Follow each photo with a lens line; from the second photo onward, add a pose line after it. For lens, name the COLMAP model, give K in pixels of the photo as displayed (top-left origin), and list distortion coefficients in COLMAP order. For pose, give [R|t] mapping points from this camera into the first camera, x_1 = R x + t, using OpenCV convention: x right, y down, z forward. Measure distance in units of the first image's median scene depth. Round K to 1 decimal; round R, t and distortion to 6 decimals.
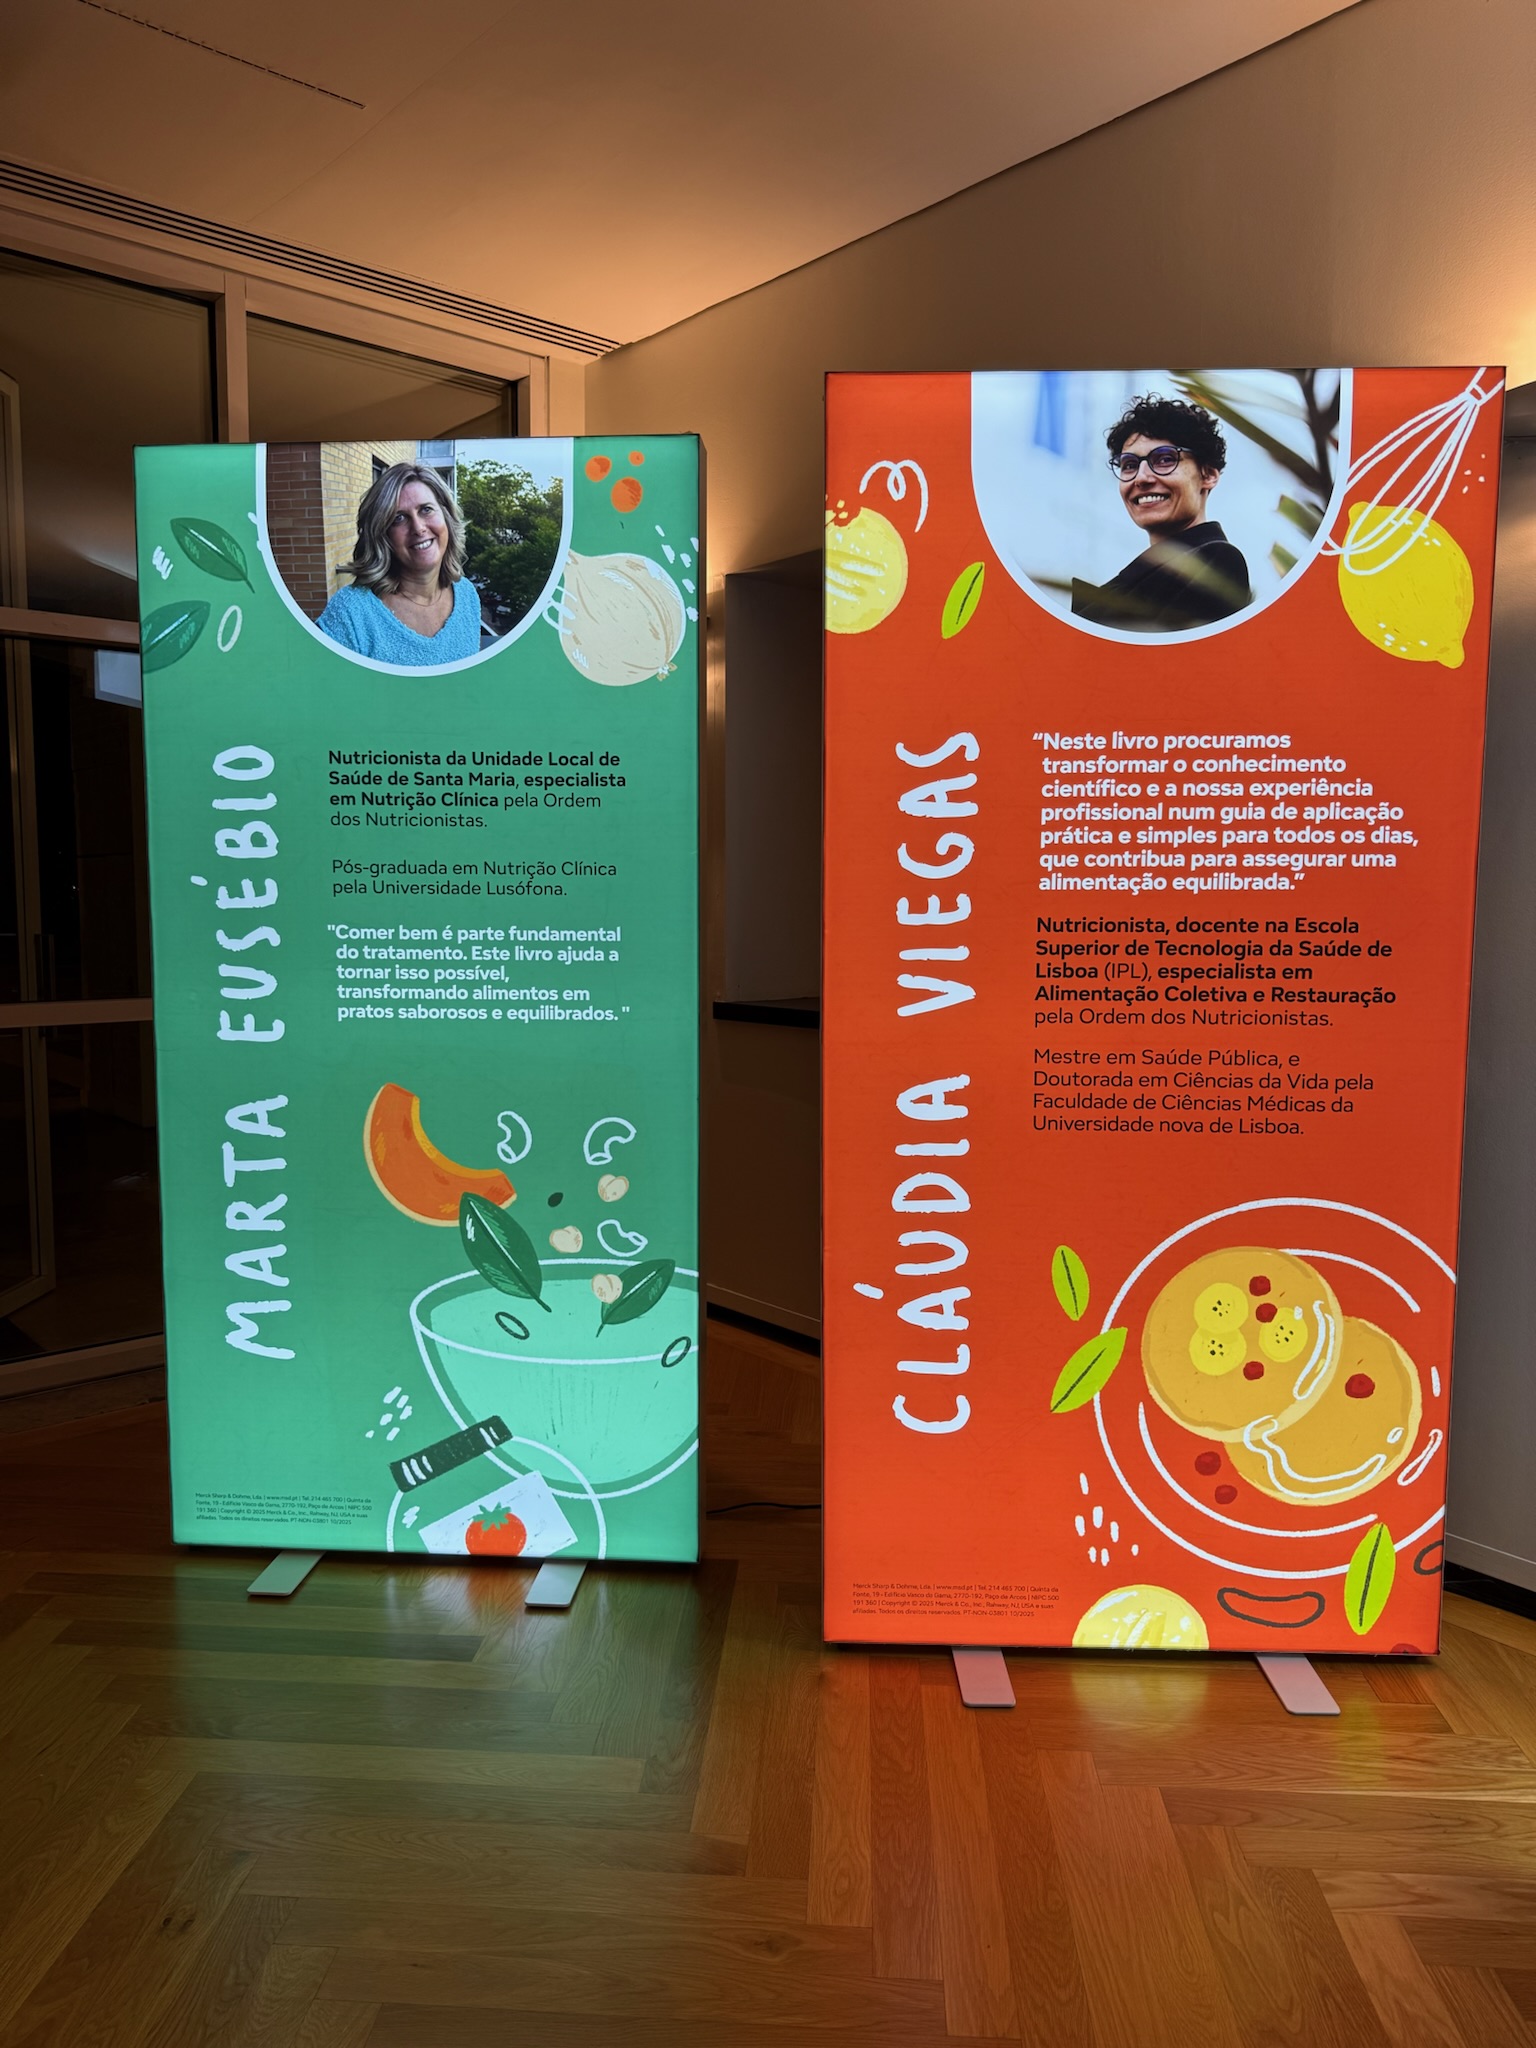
lens RADIAL K [[1394.6, 0, 768.0], [0, 1394.6, 1024.0], [0, 0, 1]] dist [-0.005932, -0.003331]
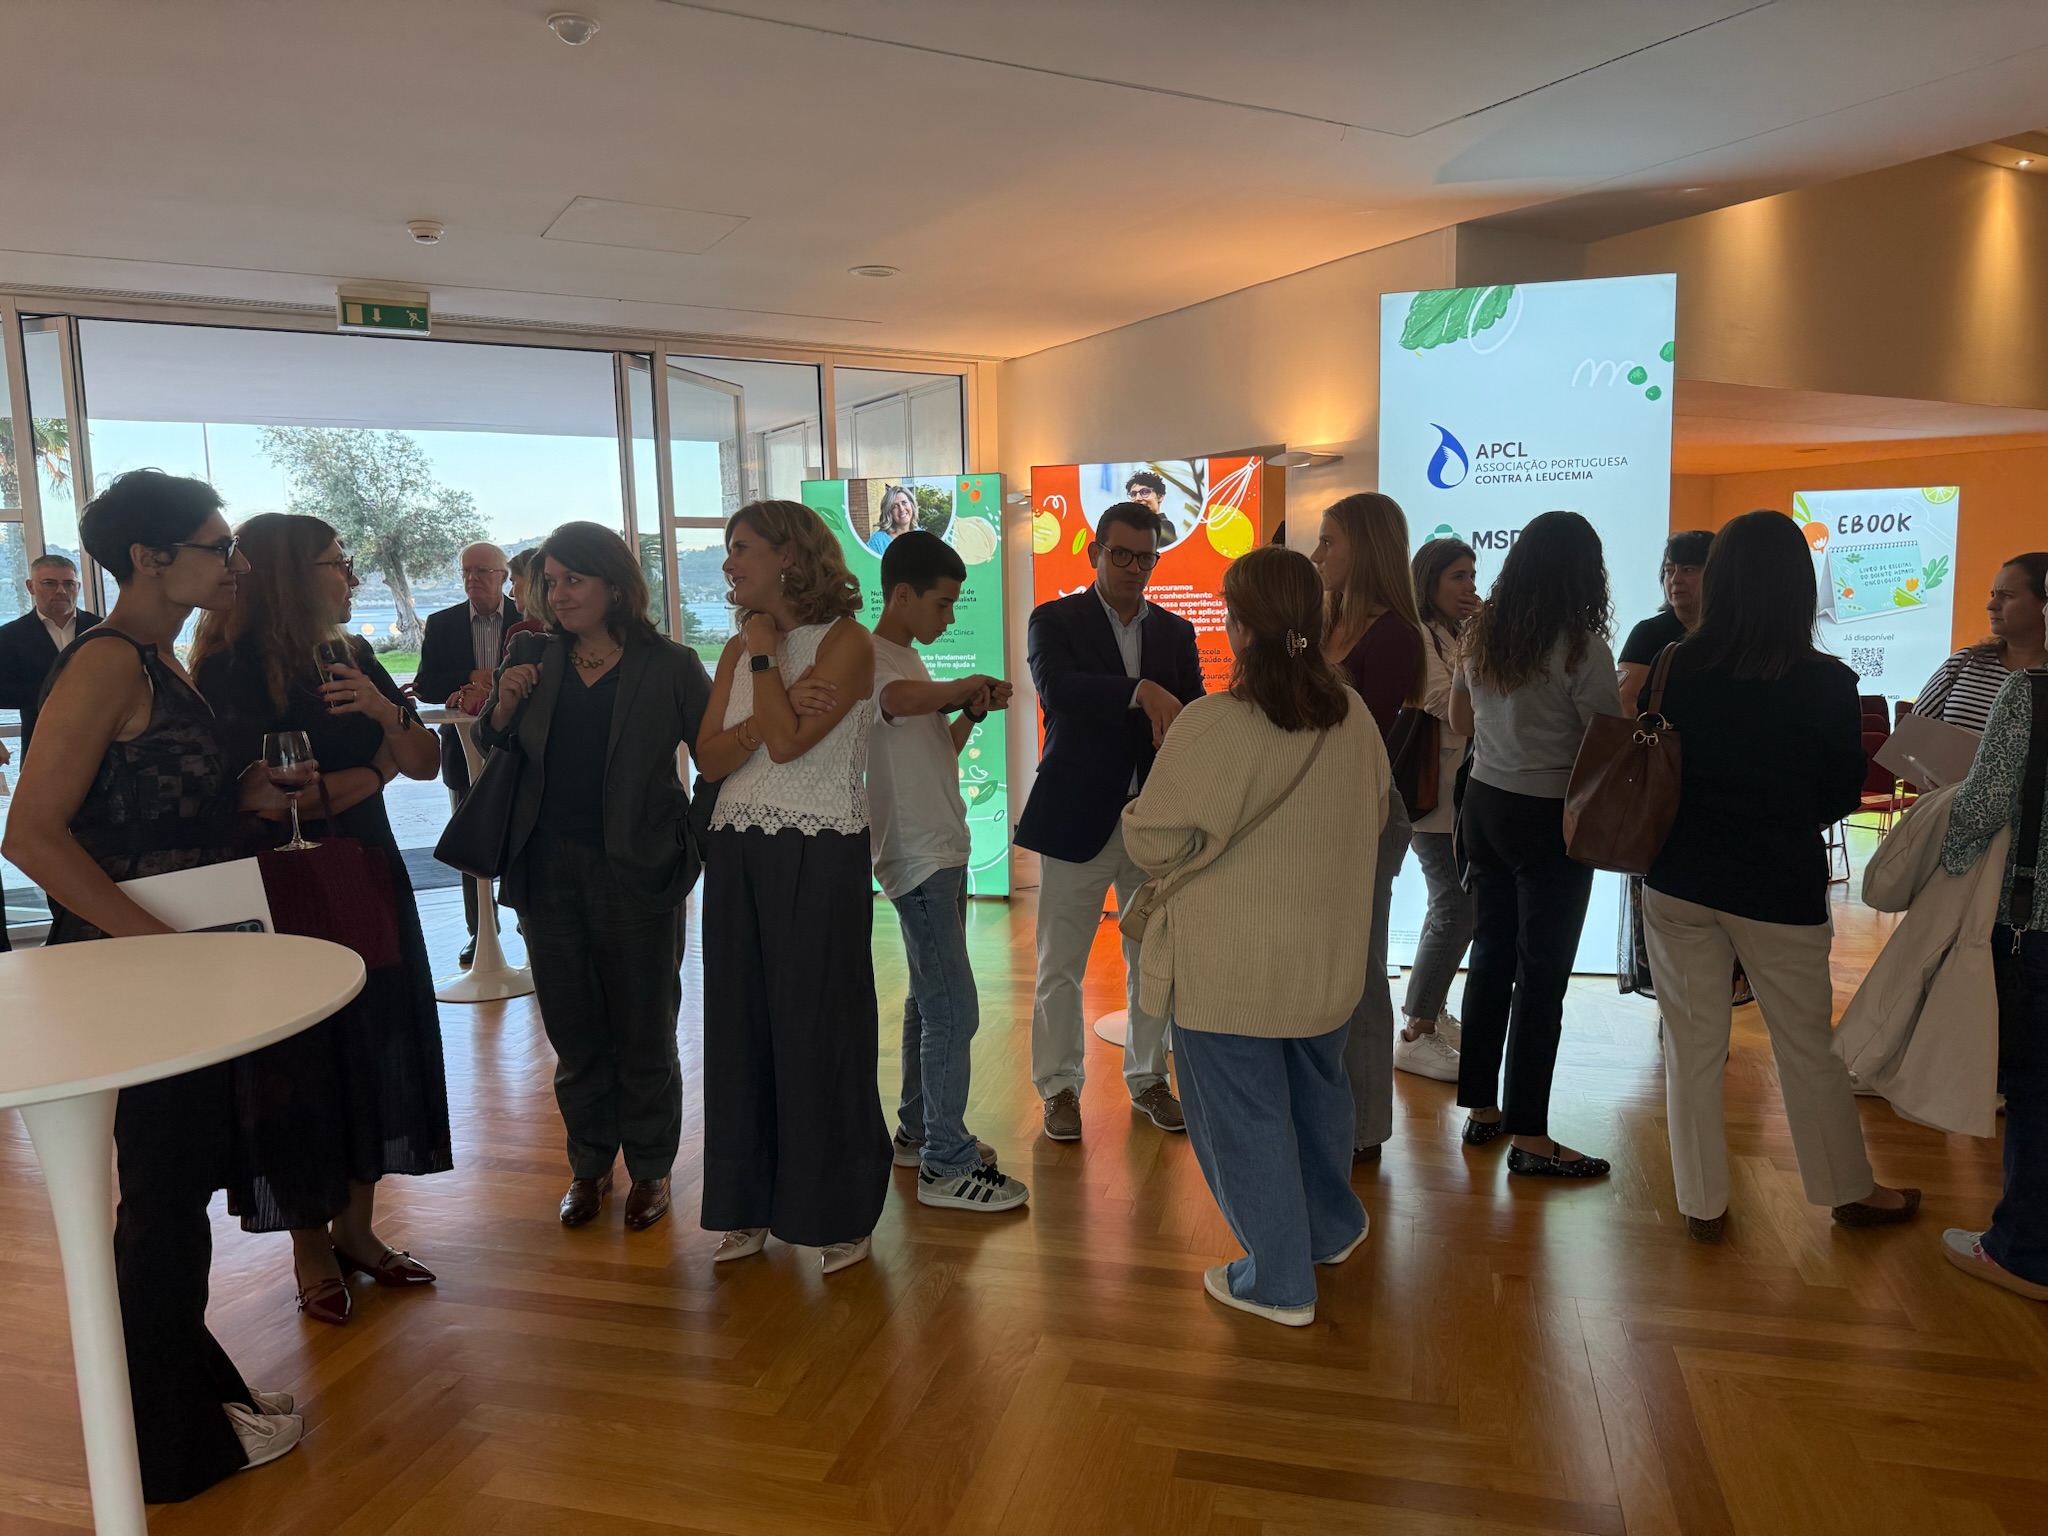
lens RADIAL K [[1394.6, 0, 1024.0], [0, 1394.6, 768.0], [0, 0, 1]] dist [-0.005932, -0.003331]
pose [[0.979578, 0.003196, -0.201038, 0.621088], [0.002189, 0.999645, 0.026558, 0.091890], [0.201052, -0.026455, 0.979223, -1.907423]]
